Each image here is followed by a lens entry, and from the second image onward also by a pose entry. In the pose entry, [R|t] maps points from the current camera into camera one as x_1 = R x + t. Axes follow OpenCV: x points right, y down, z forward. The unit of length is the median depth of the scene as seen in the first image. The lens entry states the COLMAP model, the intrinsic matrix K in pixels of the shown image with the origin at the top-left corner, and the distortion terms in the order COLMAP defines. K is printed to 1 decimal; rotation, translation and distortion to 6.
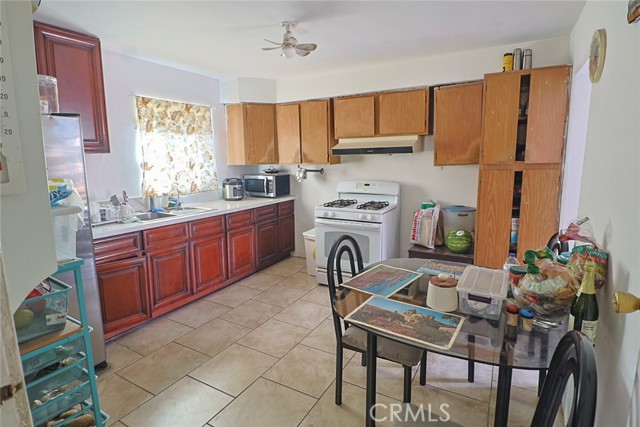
lens RADIAL K [[331.5, 0, 323.8], [0, 331.5, 212.4], [0, 0, 1]] dist [-0.002315, -0.007199]
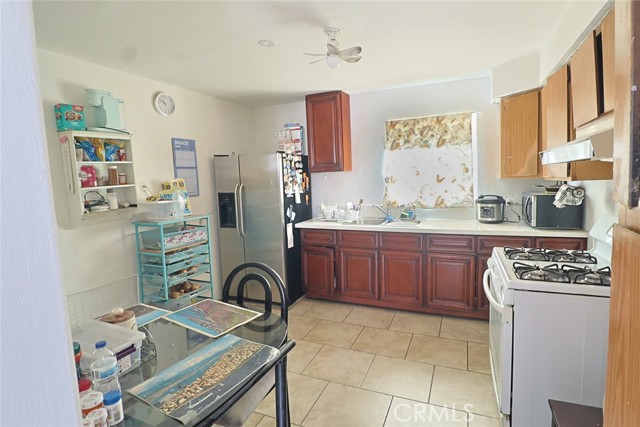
lens RADIAL K [[331.5, 0, 324.7], [0, 331.5, 208.0], [0, 0, 1]] dist [-0.002315, -0.007199]
pose [[0.100752, 0.105180, -0.989336, 0.516279], [-0.125578, 0.987788, 0.092227, -0.103071], [0.986954, 0.114947, 0.112730, 0.558262]]
